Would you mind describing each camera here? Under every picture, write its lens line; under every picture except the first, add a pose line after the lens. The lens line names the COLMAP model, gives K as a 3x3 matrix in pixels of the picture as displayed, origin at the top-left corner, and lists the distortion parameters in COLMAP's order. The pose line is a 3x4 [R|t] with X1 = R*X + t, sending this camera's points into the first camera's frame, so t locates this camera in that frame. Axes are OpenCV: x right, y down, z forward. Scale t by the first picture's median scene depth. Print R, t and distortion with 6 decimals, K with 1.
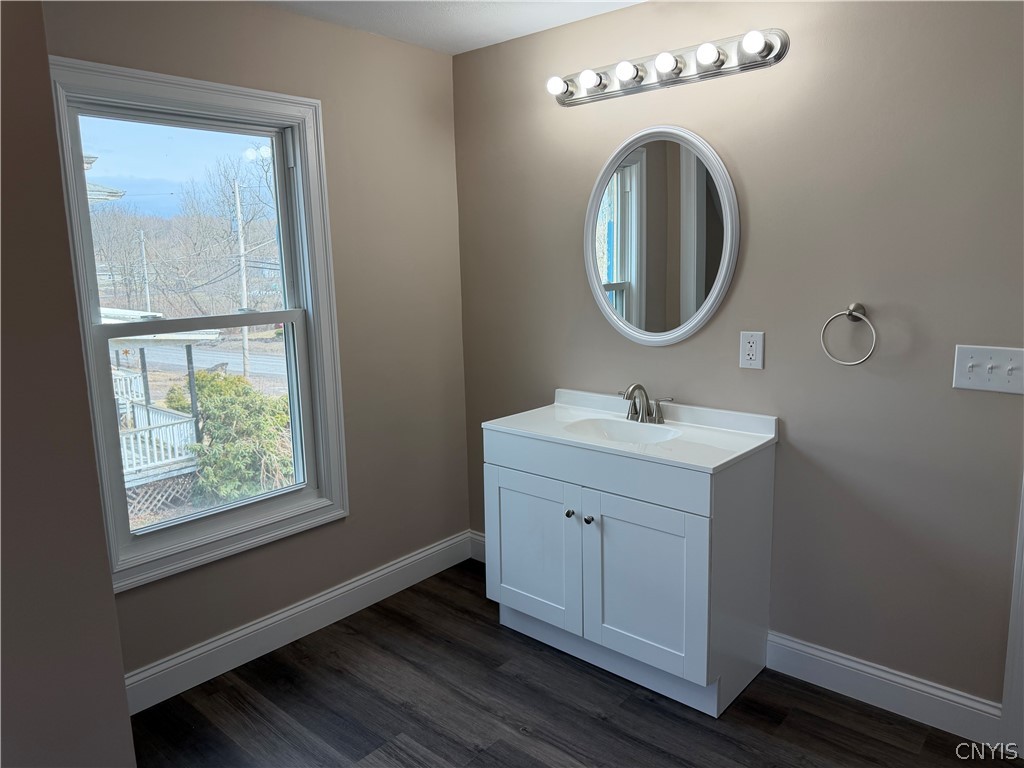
lens RADIAL K [[718.0, 0, 512.0], [0, 718.0, 384.0], [0, 0, 1]] dist [0.067317, -0.076231]
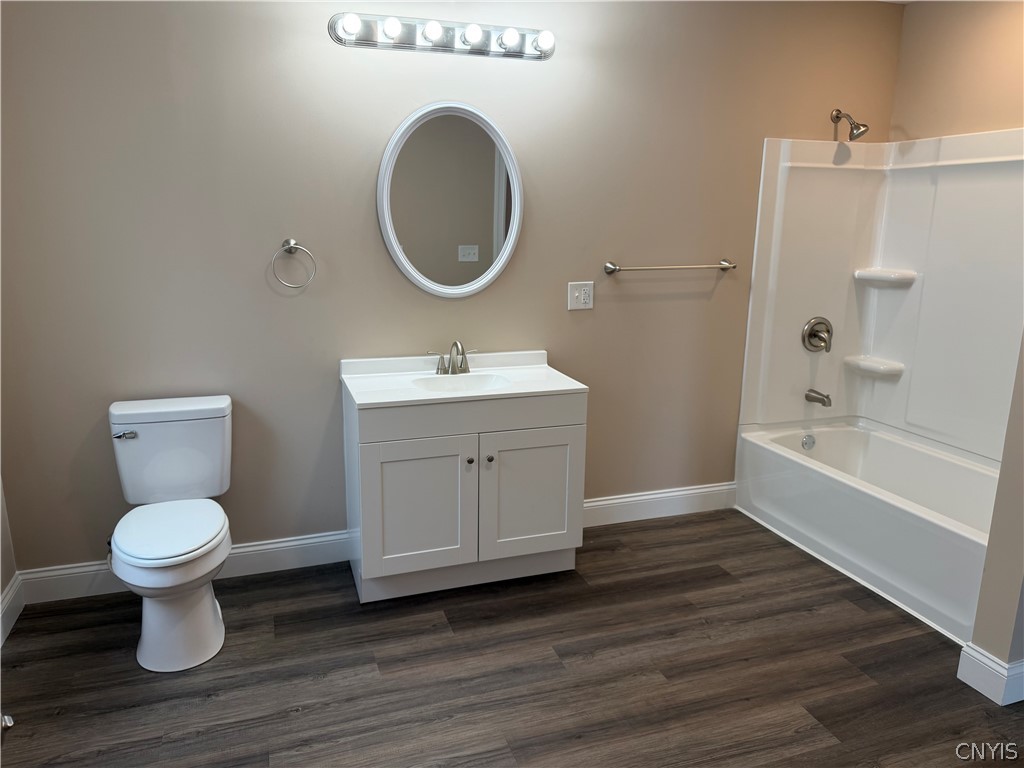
lens RADIAL K [[718.0, 0, 512.0], [0, 718.0, 384.0], [0, 0, 1]] dist [0.067317, -0.076231]
pose [[0.462722, -0.169545, 0.870139, -0.700910], [0.116269, 0.984669, 0.130032, -0.059648], [-0.878846, 0.041002, 0.475341, 0.410046]]
